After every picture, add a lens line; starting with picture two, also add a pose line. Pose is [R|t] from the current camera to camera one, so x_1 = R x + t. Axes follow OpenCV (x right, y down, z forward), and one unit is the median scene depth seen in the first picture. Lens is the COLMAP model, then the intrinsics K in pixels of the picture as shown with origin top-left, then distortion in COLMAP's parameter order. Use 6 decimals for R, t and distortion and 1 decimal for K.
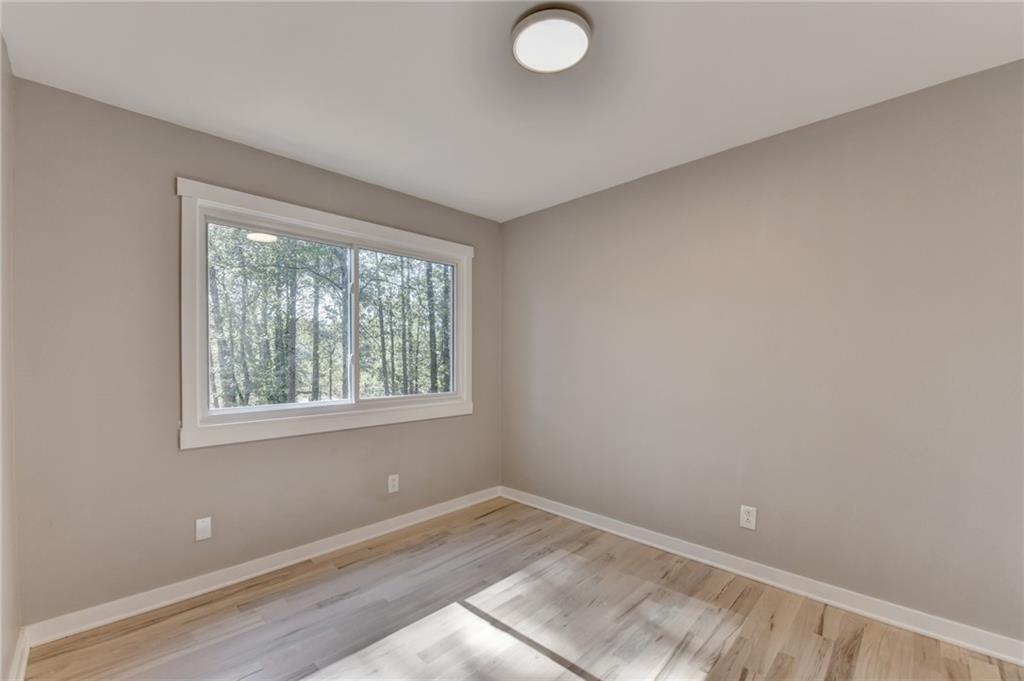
lens RADIAL K [[411.3, 0, 510.3], [0, 411.3, 358.0], [0, 0, 1]] dist [-0.014738, -0.002193]
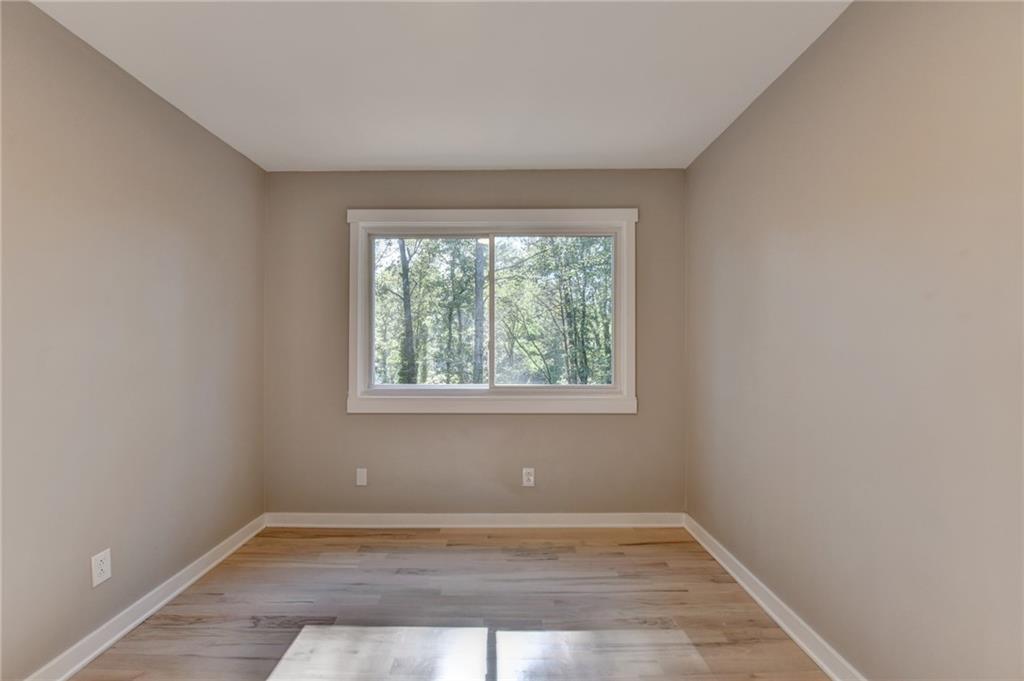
lens RADIAL K [[411.3, 0, 510.2], [0, 411.3, 338.5], [0, 0, 1]] dist [-0.014738, -0.002193]
pose [[0.707608, -0.011948, -0.706505, 0.386664], [-0.001756, 0.999824, -0.018668, 0.004560], [0.706603, 0.014450, 0.707462, 0.318445]]
